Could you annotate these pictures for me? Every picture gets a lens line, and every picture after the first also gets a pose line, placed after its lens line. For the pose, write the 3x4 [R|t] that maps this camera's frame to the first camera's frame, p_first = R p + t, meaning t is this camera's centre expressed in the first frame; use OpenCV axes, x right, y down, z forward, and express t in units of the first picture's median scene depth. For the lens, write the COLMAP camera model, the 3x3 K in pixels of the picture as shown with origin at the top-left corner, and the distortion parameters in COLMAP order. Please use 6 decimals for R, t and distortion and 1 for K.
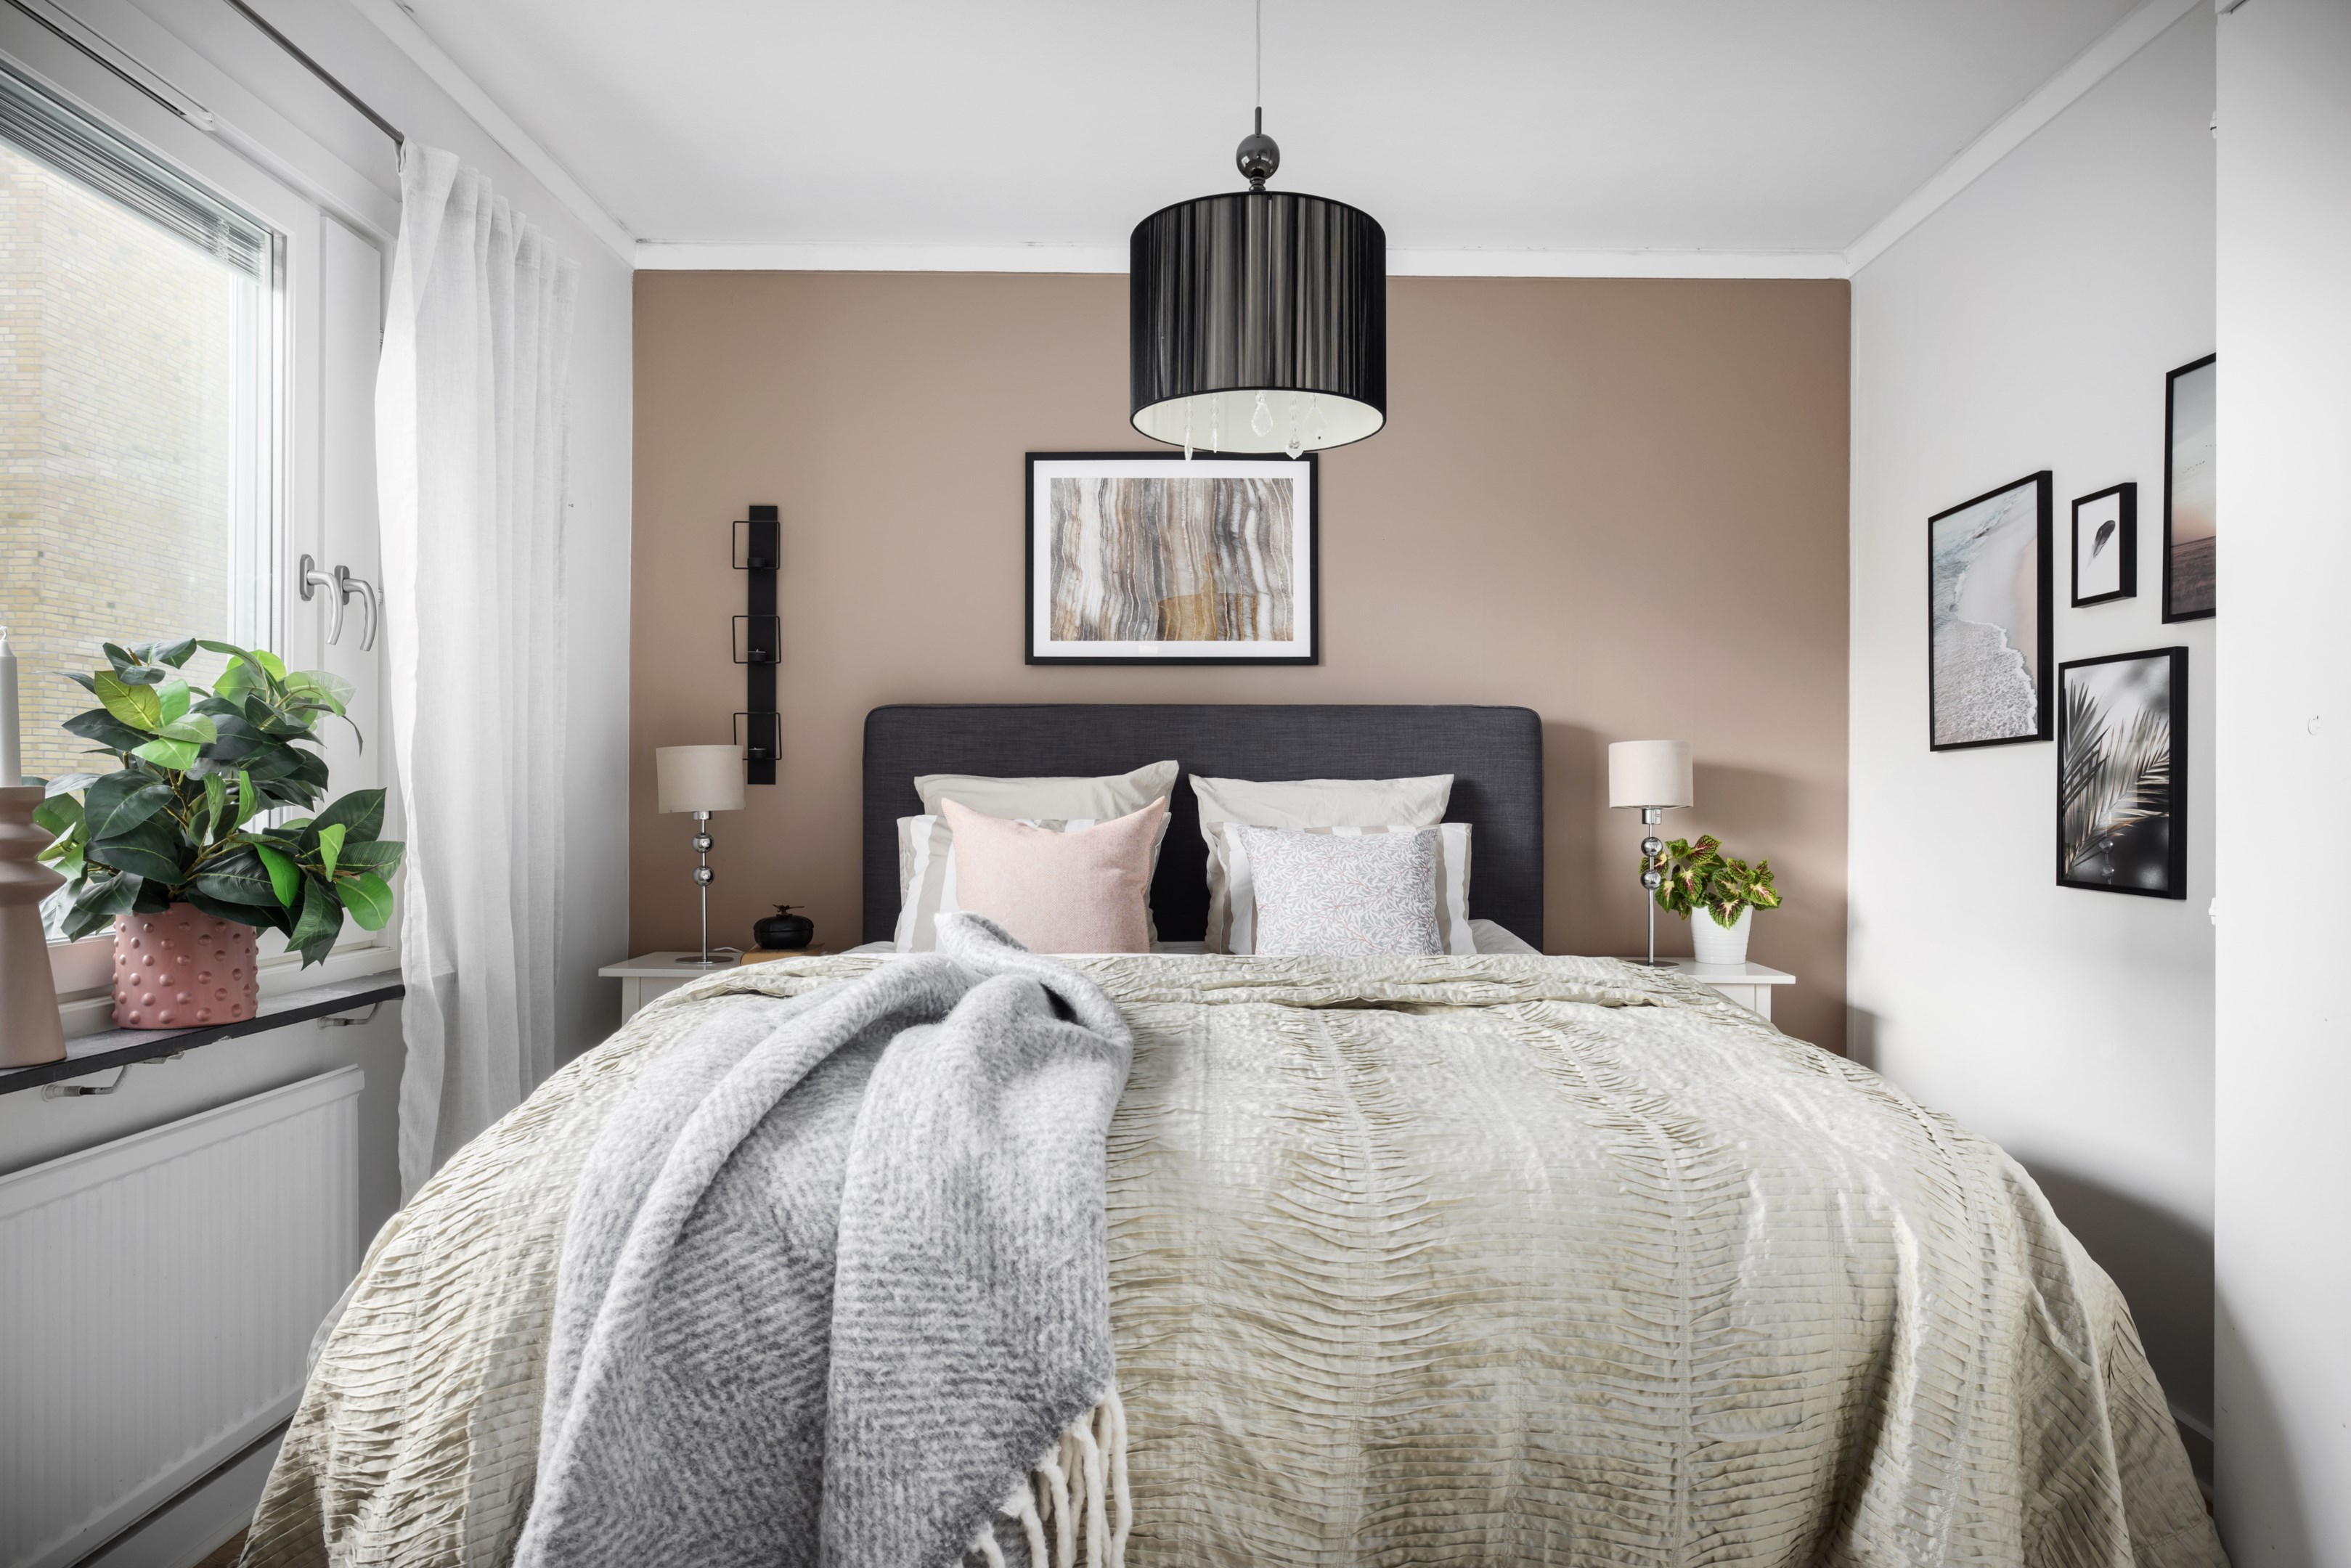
lens RADIAL K [[1417.8, 0, 1183.1], [0, 1417.8, 783.3], [0, 0, 1]] dist [0.001733, 0.000915]
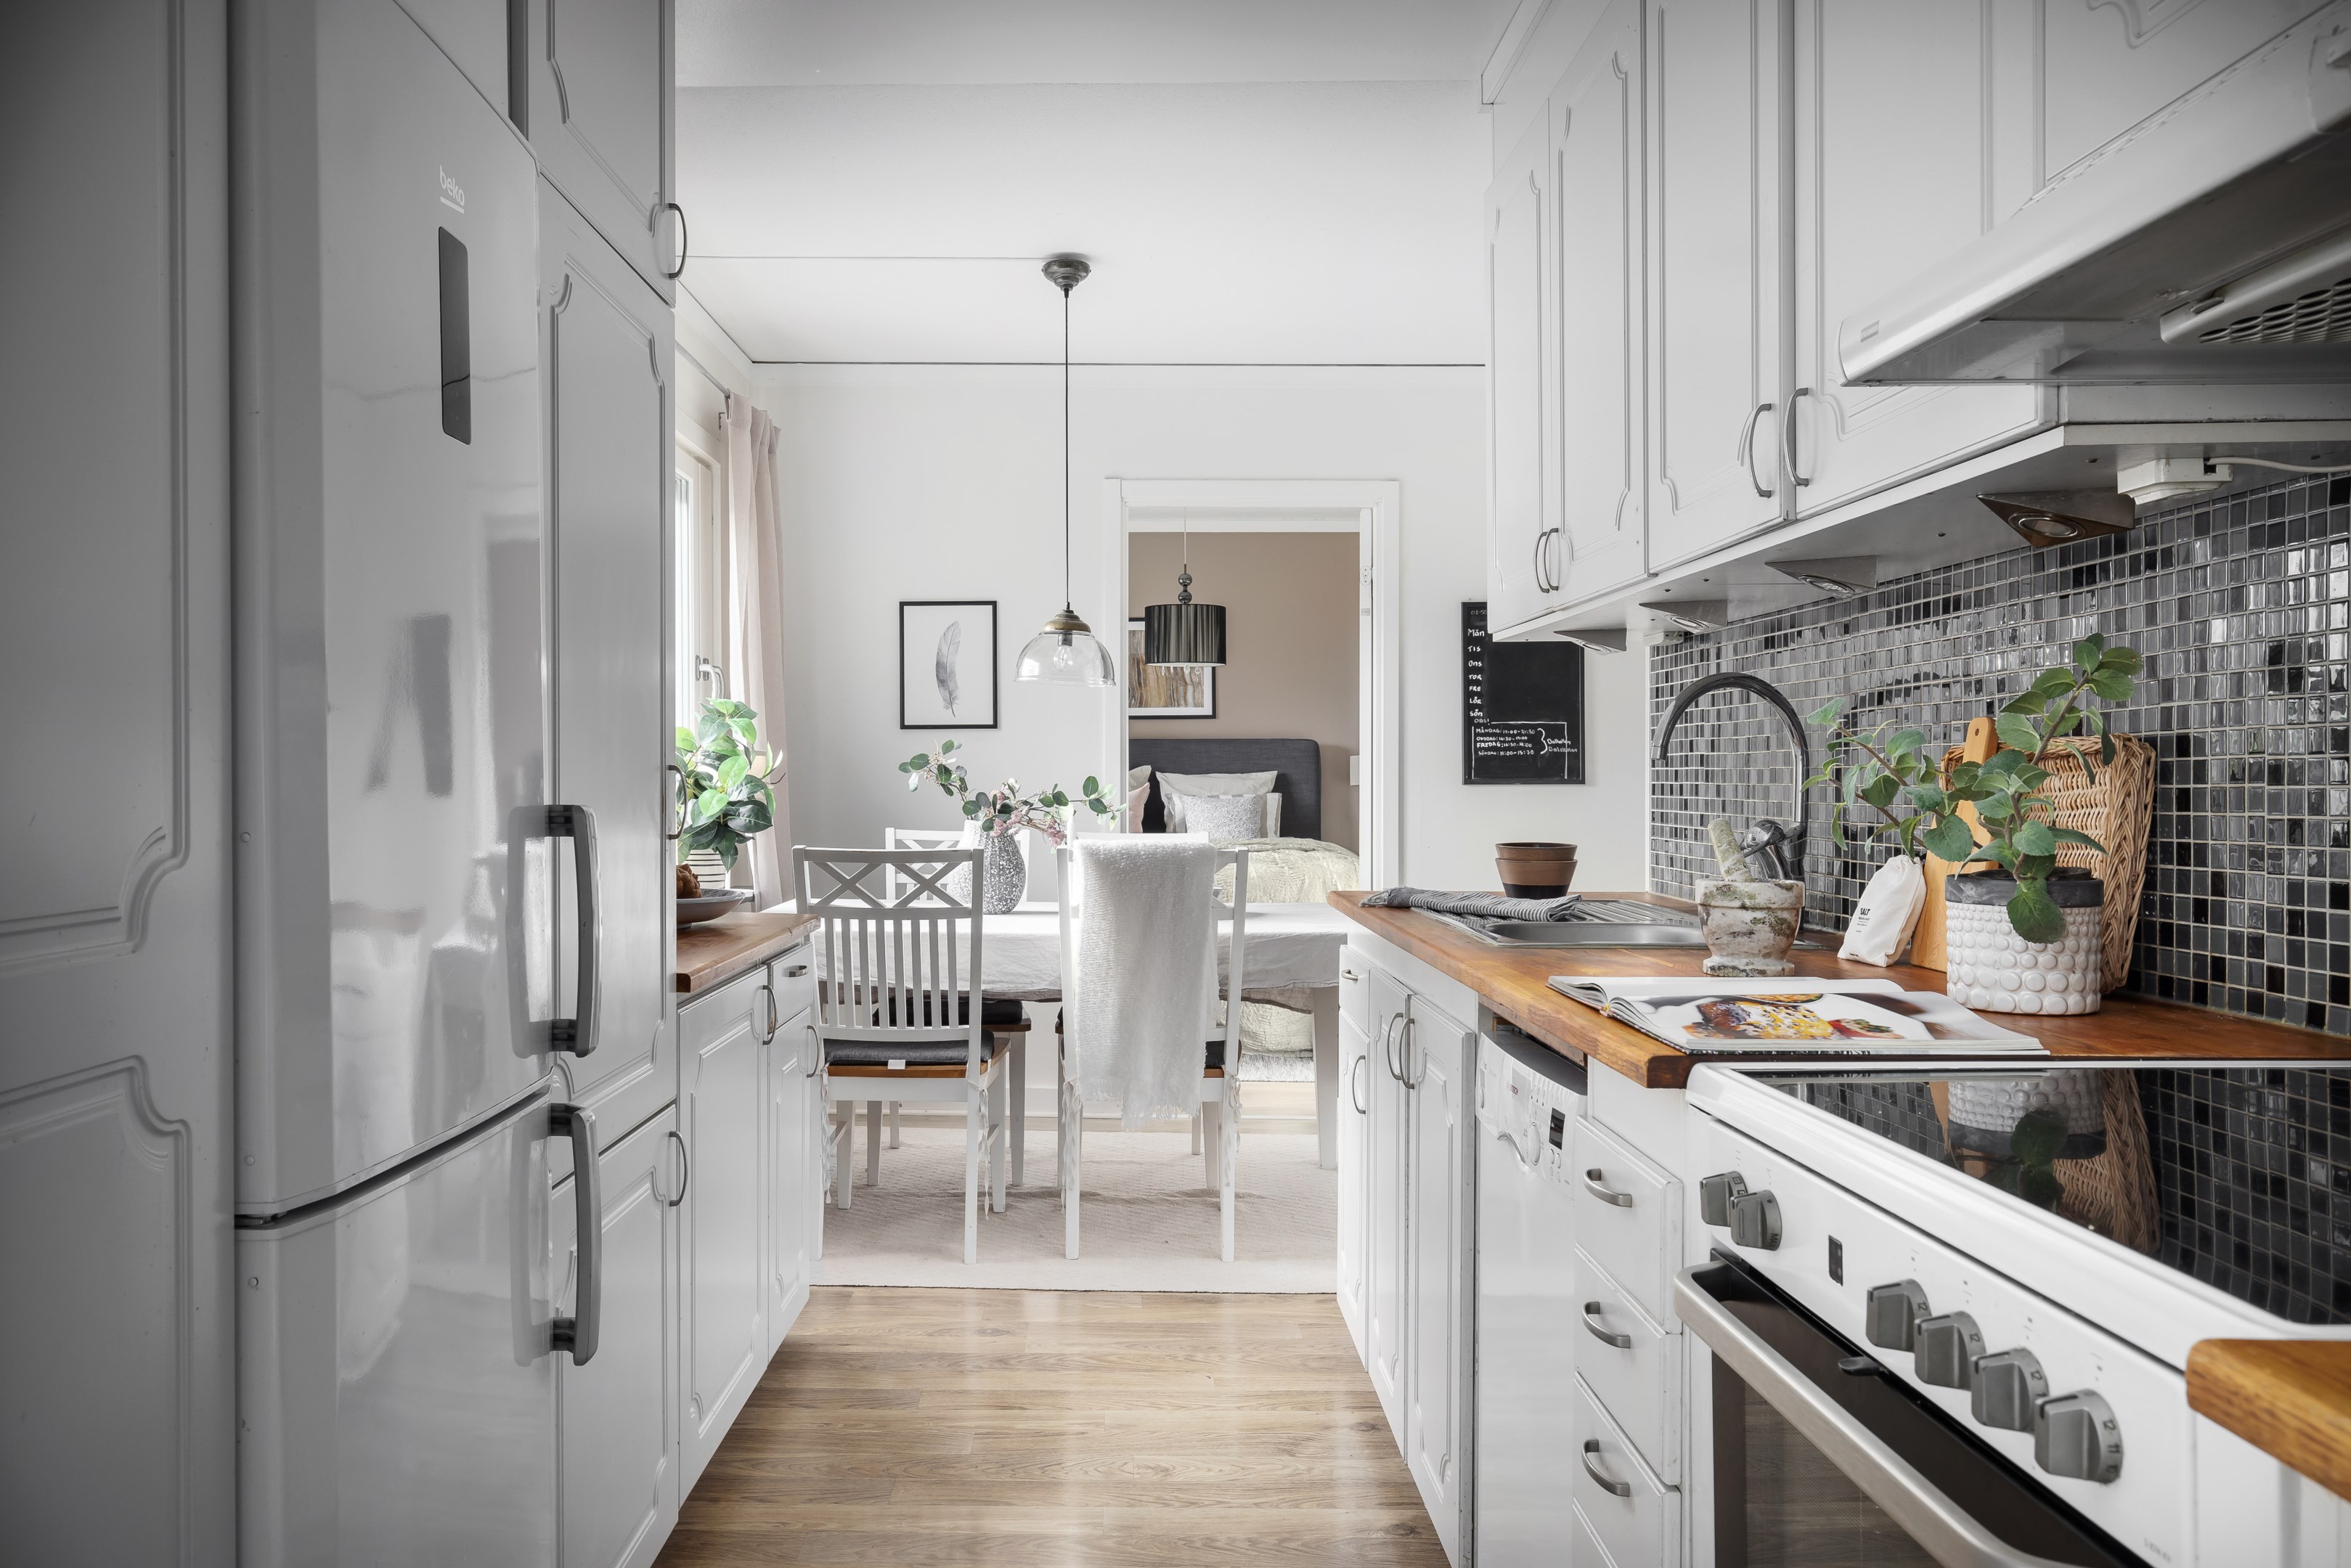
lens RADIAL K [[1700.2, 0, 1170.2], [0, 1700.2, 787.8], [0, 0, 1]] dist [-0.001591, -0.000057]
pose [[0.999191, -0.007216, 0.039559, -0.135398], [0.006496, 0.999812, 0.018295, -0.050737], [-0.039683, -0.018024, 0.999050, -2.816178]]
